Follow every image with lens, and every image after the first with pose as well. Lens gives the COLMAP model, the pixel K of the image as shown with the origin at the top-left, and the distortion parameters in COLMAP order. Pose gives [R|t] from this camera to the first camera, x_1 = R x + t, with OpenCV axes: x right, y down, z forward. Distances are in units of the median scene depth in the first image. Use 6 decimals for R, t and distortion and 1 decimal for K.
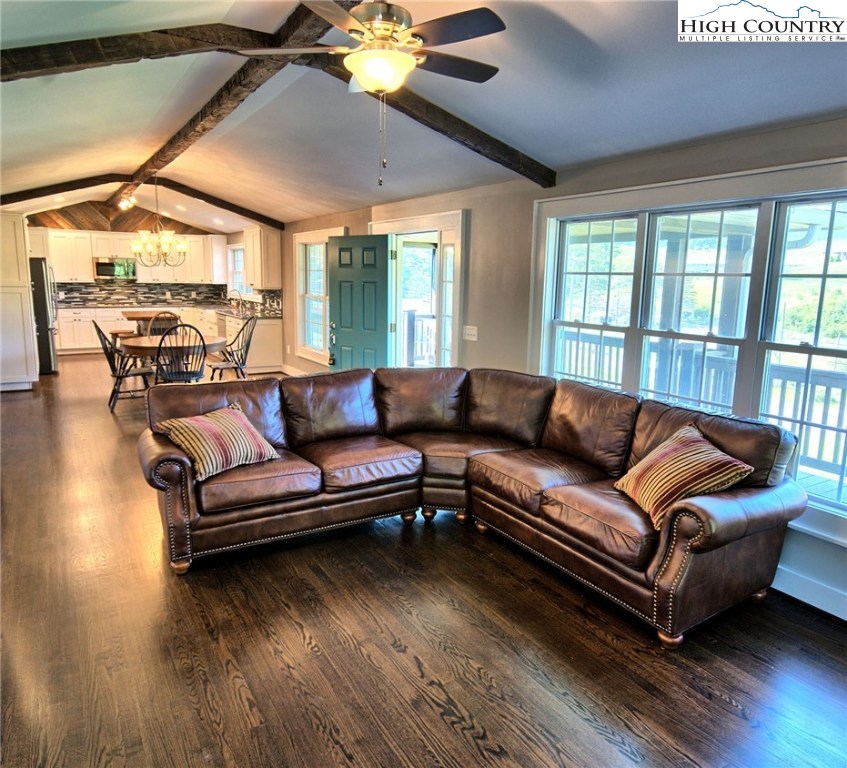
lens RADIAL K [[616.7, 0, 427.0], [0, 616.7, 381.5], [0, 0, 1]] dist [0.007871, 0.001459]
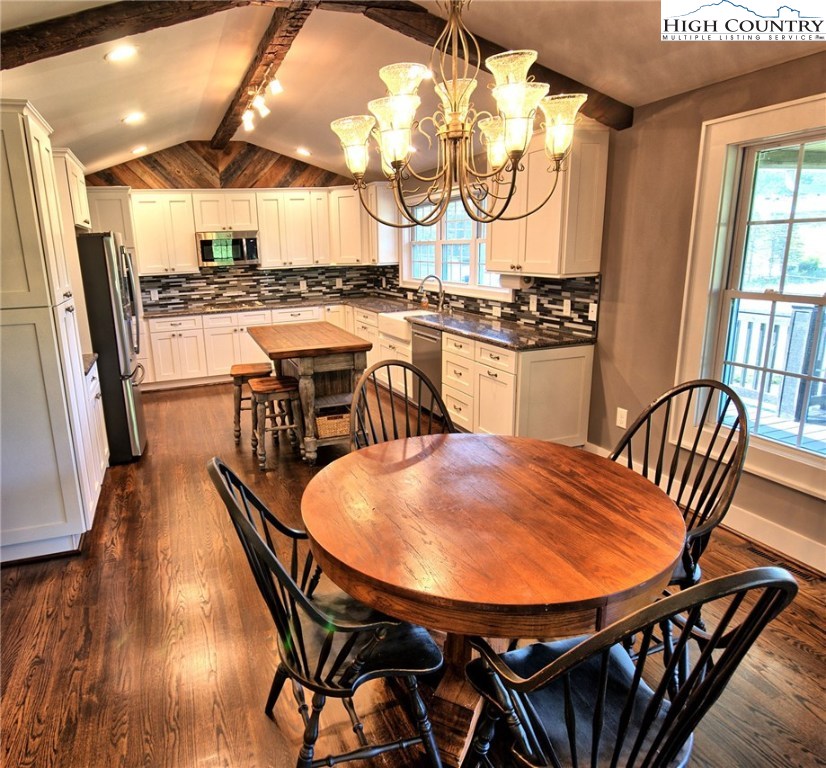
lens RADIAL K [[556.5, 0, 341.9], [0, 556.5, 380.9], [0, 0, 1]] dist [-0.005375, 0.003308]
pose [[0.970263, 0.003234, -0.242032, -0.255060], [0.013322, 0.997682, 0.066734, -0.084689], [0.241687, -0.067974, 0.967971, 0.471456]]
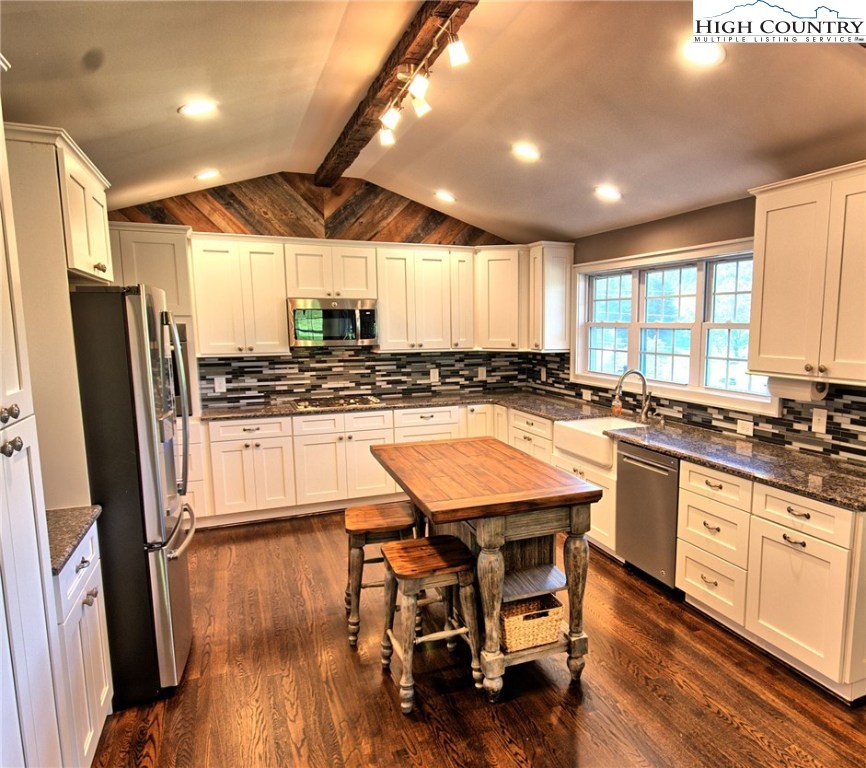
lens RADIAL K [[612.0, 0, 518.8], [0, 612.0, 411.7], [0, 0, 1]] dist [-0.005930, 0.009983]
pose [[0.993741, -0.001707, -0.111699, -0.322628], [-0.001596, 0.999564, -0.029478, -0.105608], [0.111700, 0.029471, 0.993305, 0.578980]]
